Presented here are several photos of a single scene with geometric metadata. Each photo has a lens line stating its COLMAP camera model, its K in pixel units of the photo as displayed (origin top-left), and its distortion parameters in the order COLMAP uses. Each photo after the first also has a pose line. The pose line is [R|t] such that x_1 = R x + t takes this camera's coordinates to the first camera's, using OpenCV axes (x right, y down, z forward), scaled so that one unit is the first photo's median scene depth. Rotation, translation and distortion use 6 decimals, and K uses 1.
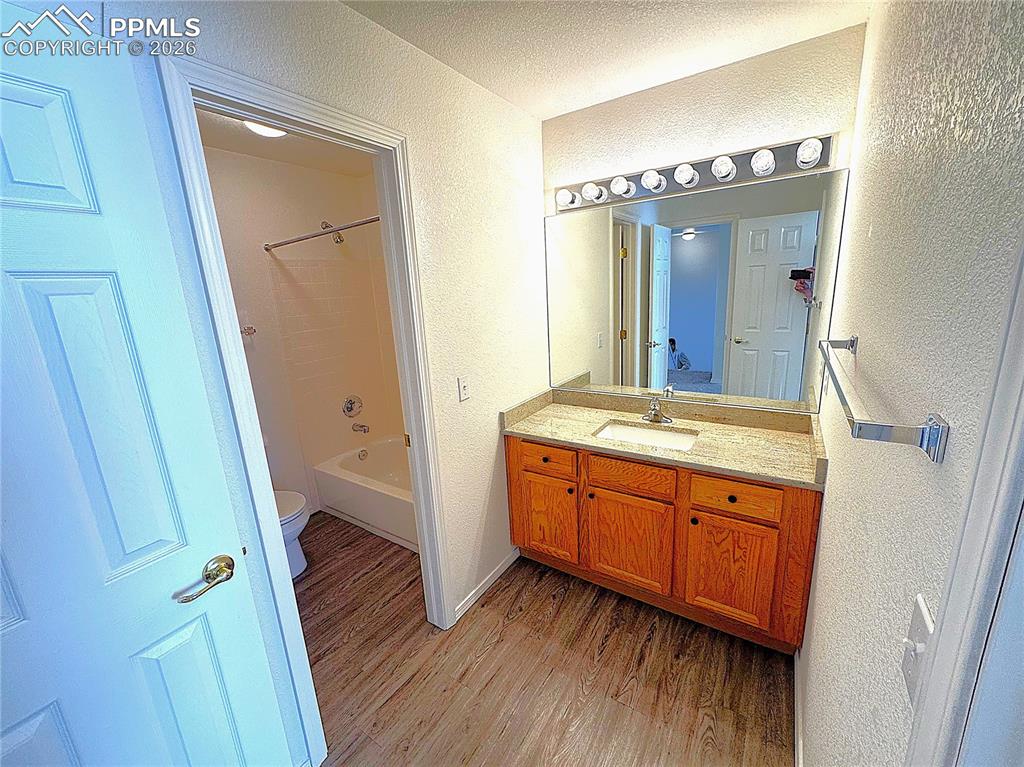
lens RADIAL K [[409.4, 0, 508.9], [0, 409.4, 380.3], [0, 0, 1]] dist [-0.002909, 0.000147]
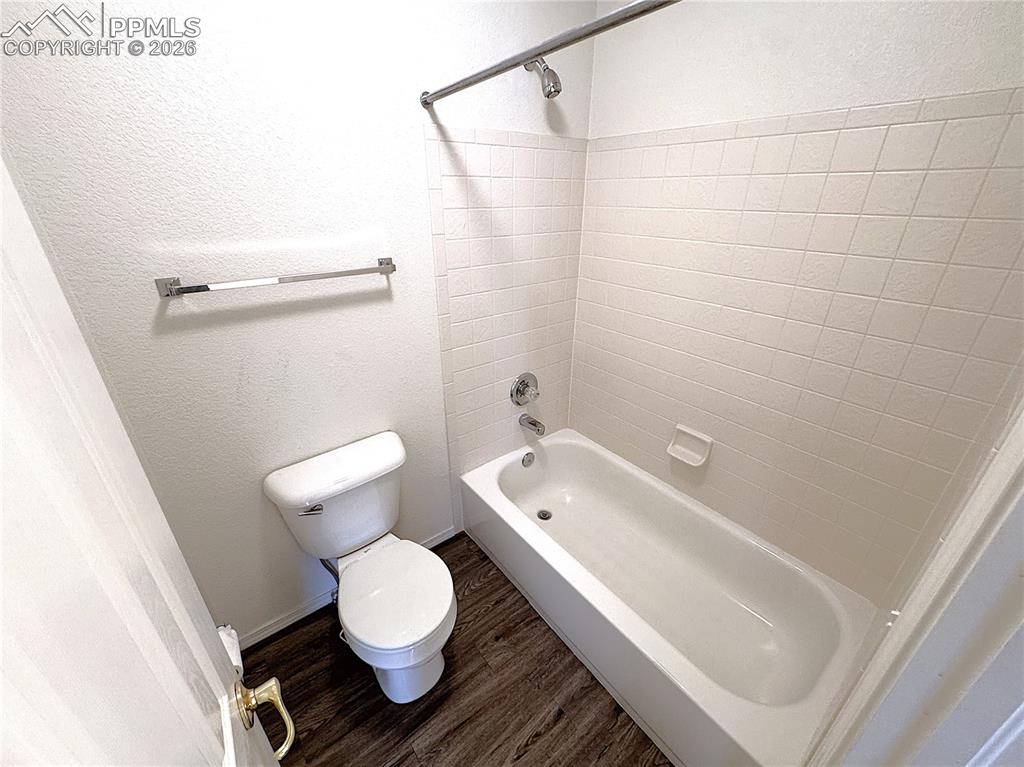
lens RADIAL K [[409.4, 0, 511.8], [0, 409.4, 383.4], [0, 0, 1]] dist [-0.002909, 0.000147]
pose [[0.948299, 0.190368, -0.253946, -0.266207], [-0.131074, 0.963625, 0.232909, -0.099721], [0.289048, -0.187582, 0.938757, 0.439485]]
